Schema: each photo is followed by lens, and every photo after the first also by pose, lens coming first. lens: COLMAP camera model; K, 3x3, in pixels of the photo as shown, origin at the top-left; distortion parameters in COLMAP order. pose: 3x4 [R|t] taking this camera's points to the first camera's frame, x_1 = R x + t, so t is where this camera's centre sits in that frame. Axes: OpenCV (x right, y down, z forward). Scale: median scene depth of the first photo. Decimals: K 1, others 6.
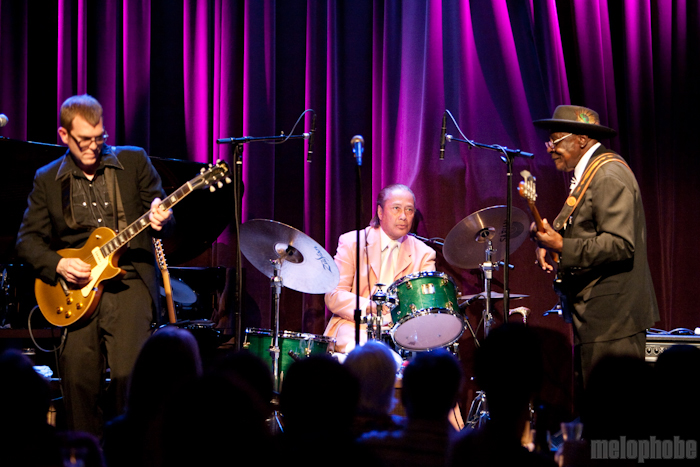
lens RADIAL K [[2263.1, 0, 350.0], [0, 2263.1, 233.5], [0, 0, 1]] dist [-0.000199, -0.420595]
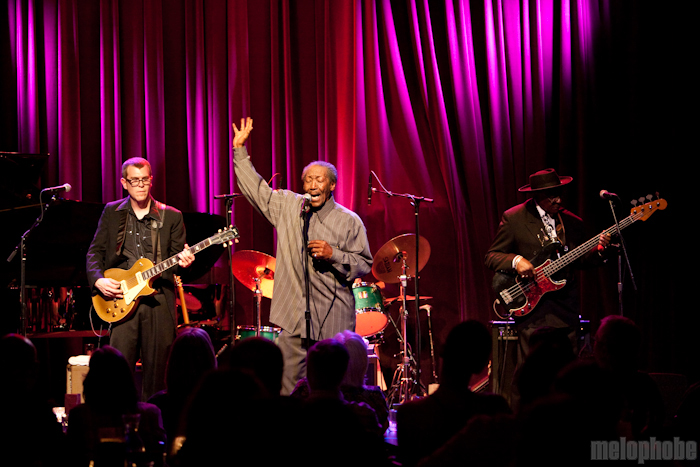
lens RADIAL K [[3847.4, 0, 350.0], [0, 3847.4, 233.5], [0, 0, 1]] dist [-0.198721, 0.157455]
pose [[0.999554, -0.029256, 0.005990, 0.012899], [0.029165, 0.999466, 0.014726, -0.051287], [-0.006418, -0.014545, 0.999874, -1.461107]]
